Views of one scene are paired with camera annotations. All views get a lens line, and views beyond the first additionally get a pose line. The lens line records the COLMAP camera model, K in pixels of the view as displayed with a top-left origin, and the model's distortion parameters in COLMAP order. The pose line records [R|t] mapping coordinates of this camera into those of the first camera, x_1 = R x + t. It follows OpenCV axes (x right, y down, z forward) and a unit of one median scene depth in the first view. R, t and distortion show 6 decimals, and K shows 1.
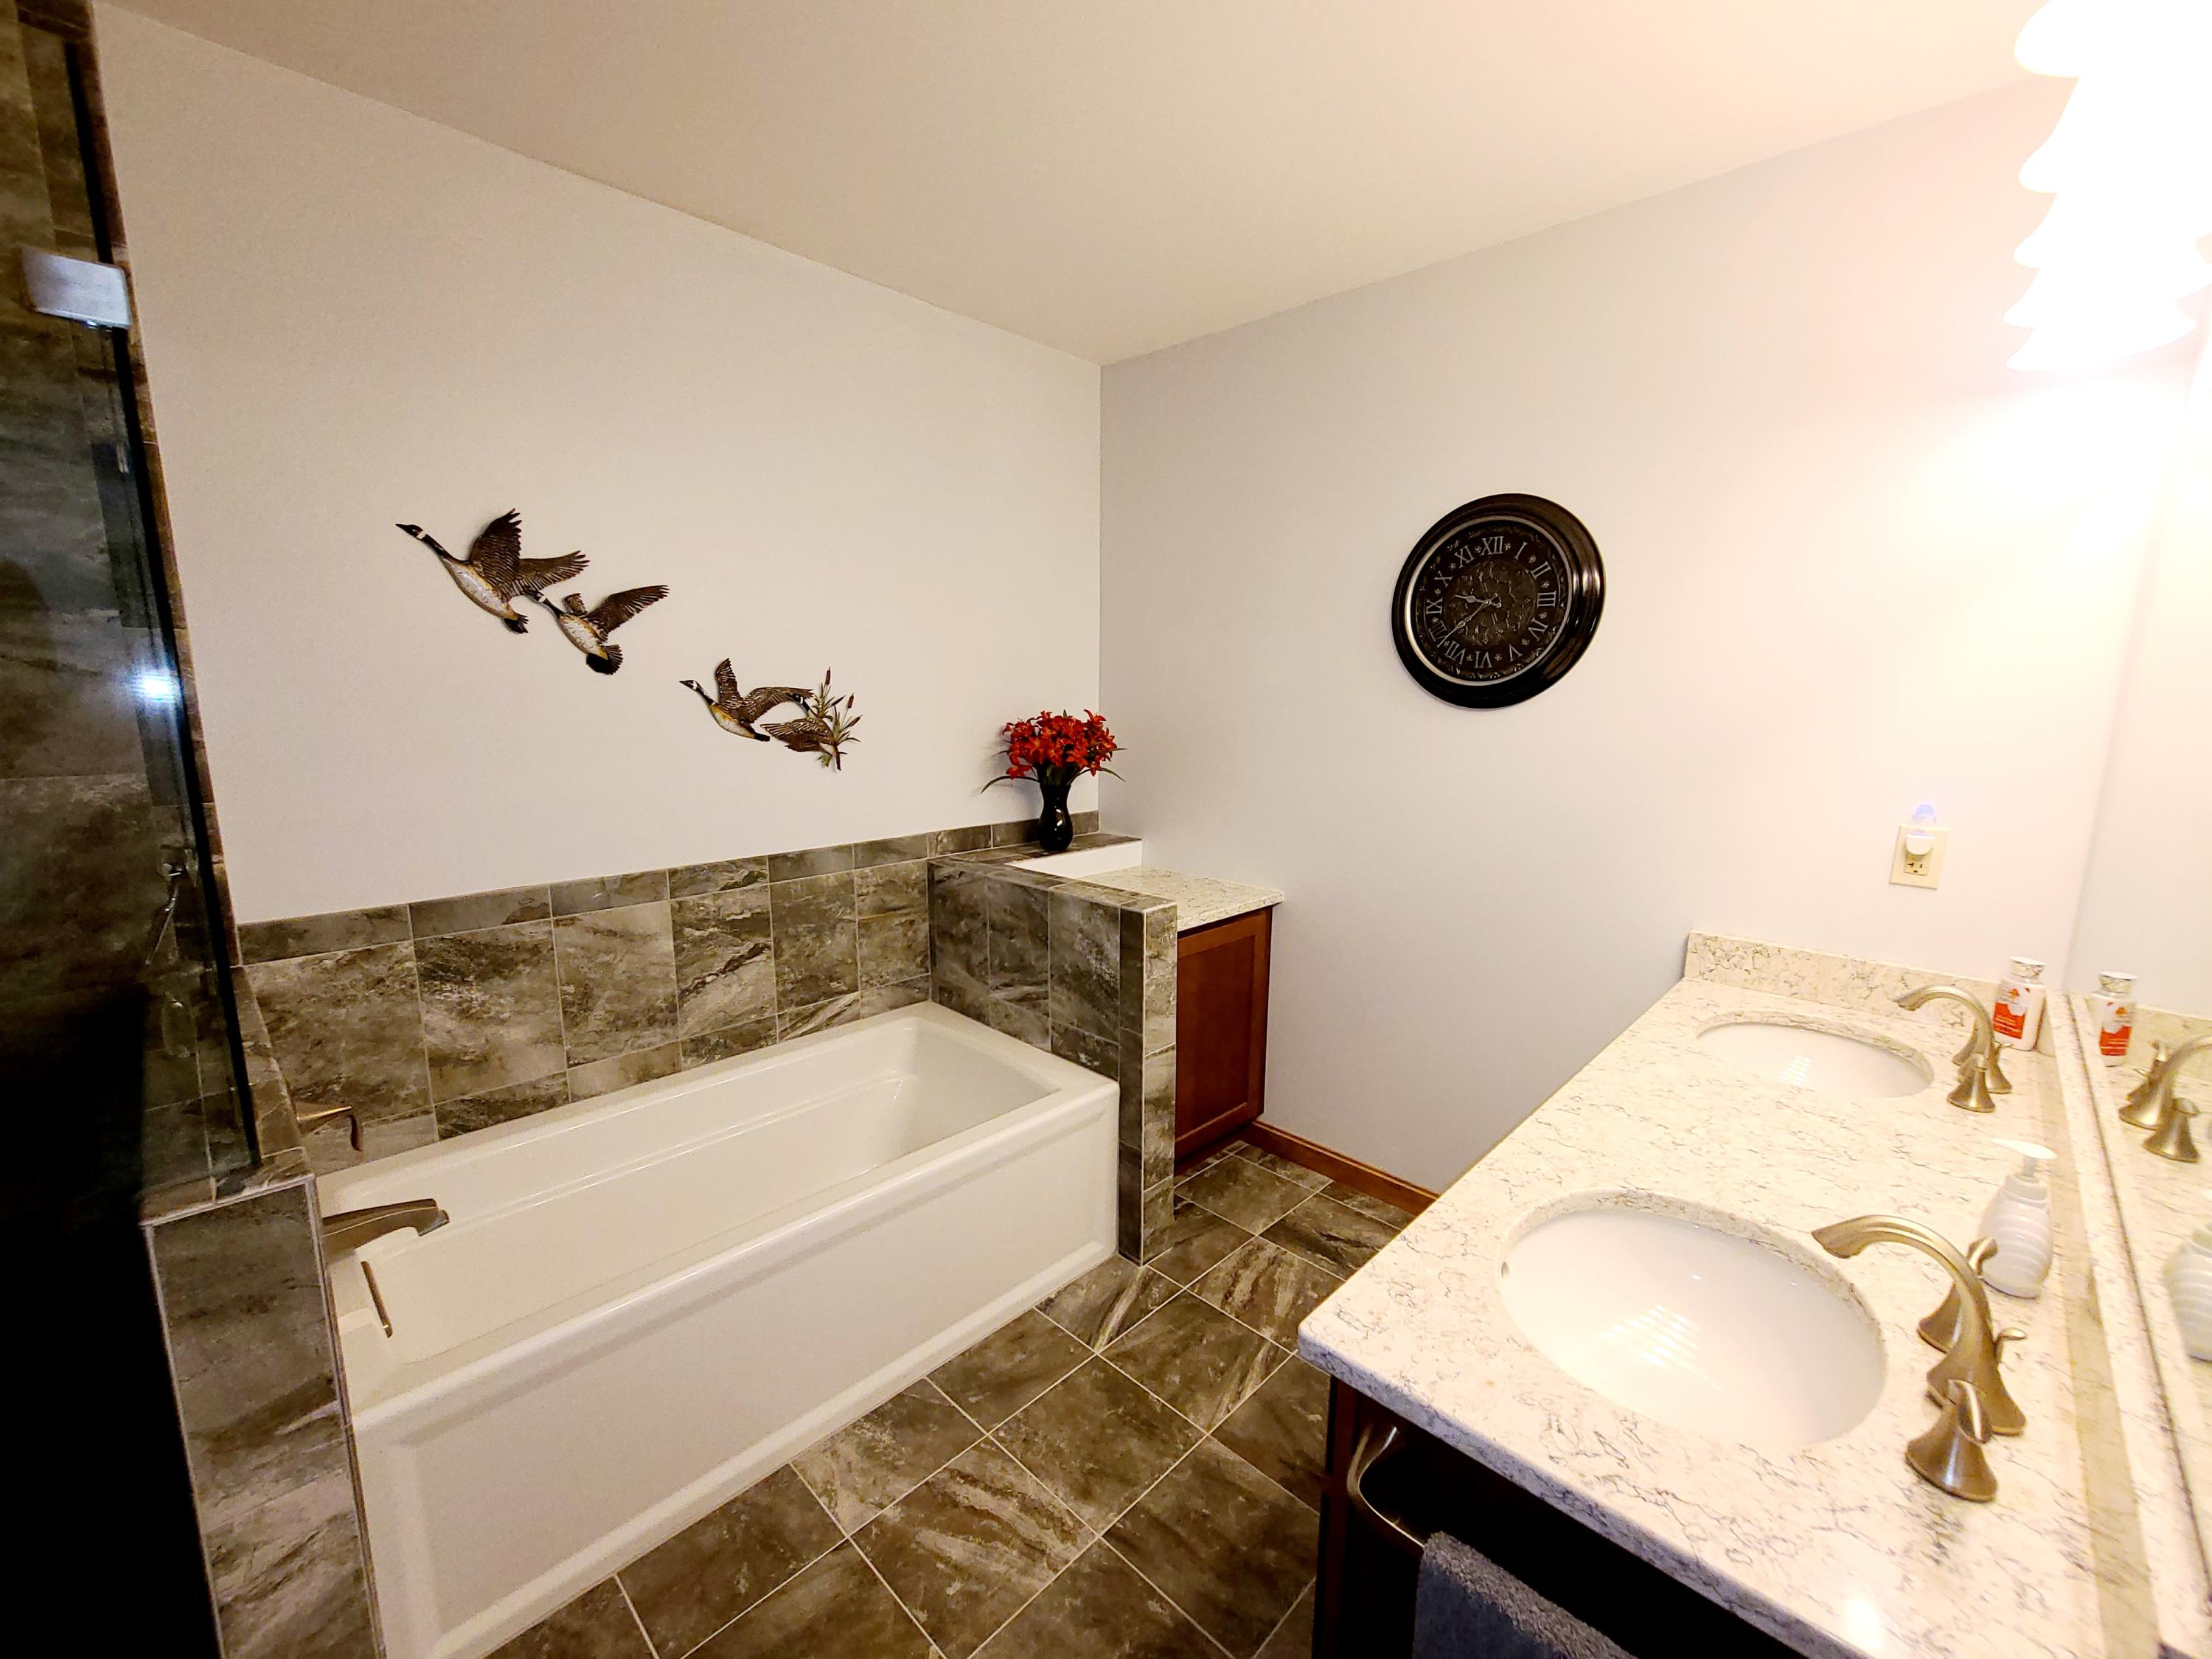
lens RADIAL K [[904.9, 0, 1102.8], [0, 904.9, 831.8], [0, 0, 1]] dist [-0.005463, 0.002447]
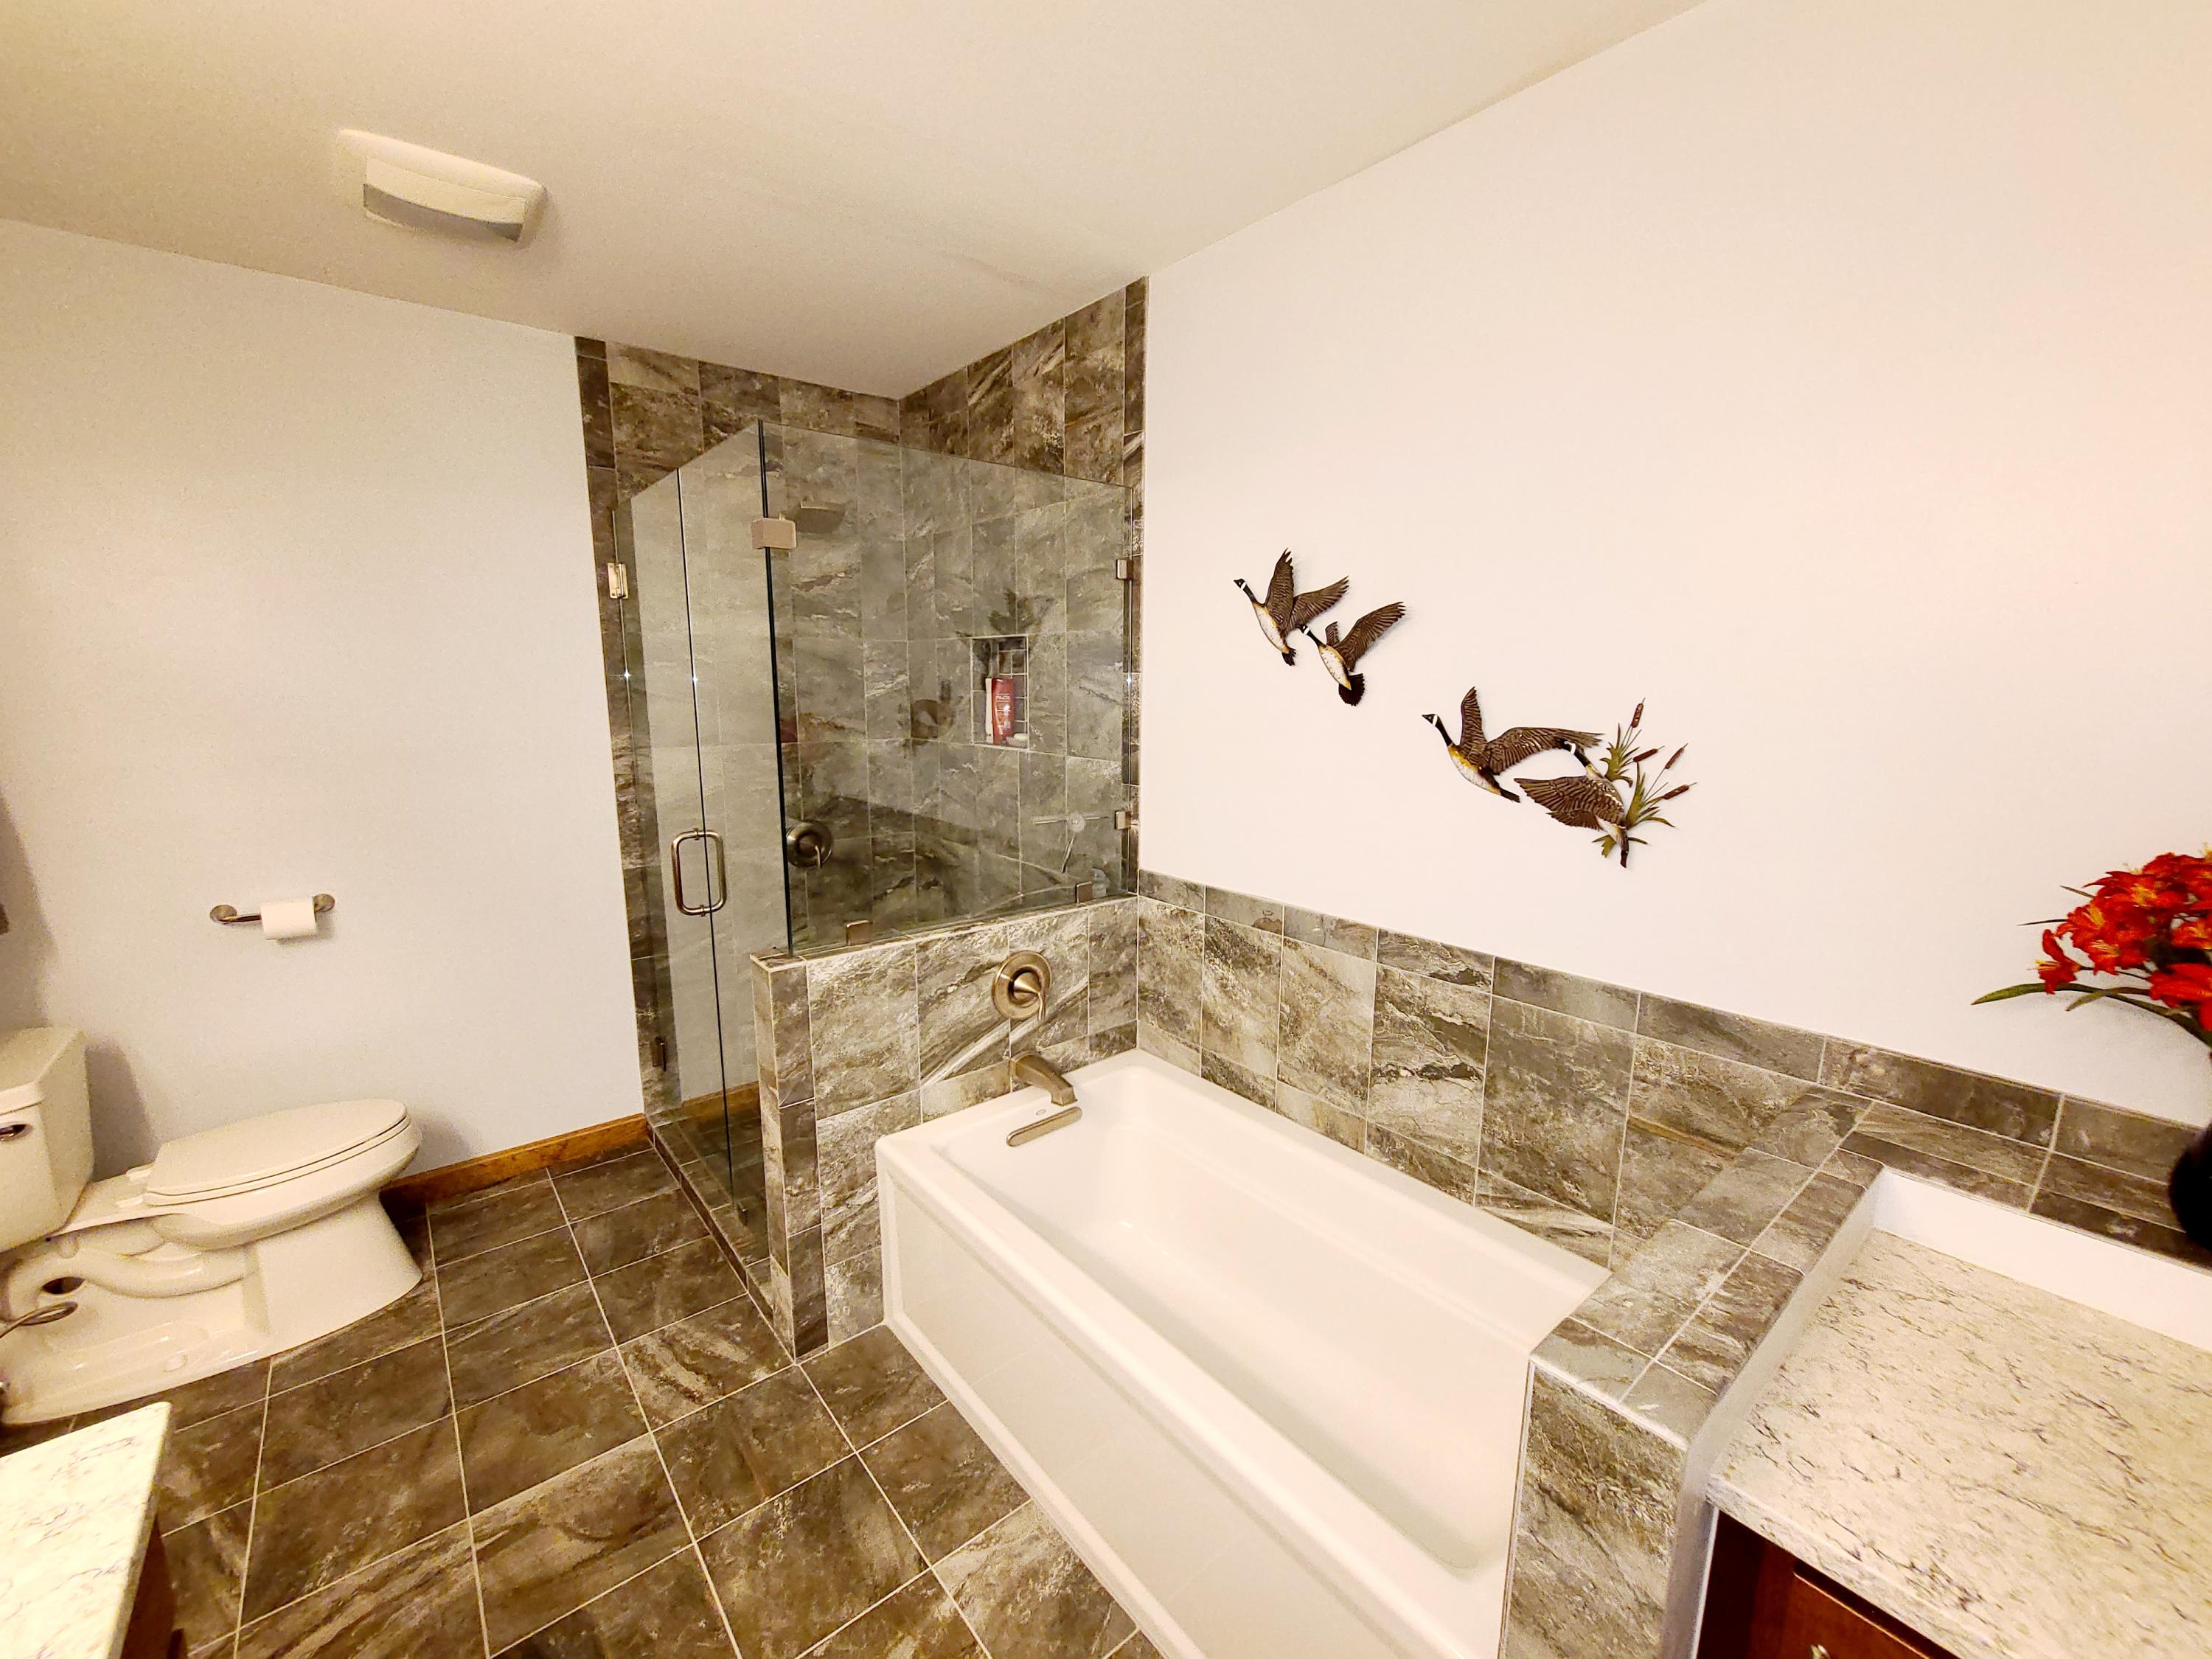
lens RADIAL K [[904.9, 0, 1102.0], [0, 904.9, 833.6], [0, 0, 1]] dist [-0.005463, 0.002447]
pose [[-0.114878, 0.160657, -0.980302, 0.384960], [-0.165214, 0.970001, 0.178330, -0.156651], [0.979544, 0.182446, -0.084889, 0.783083]]
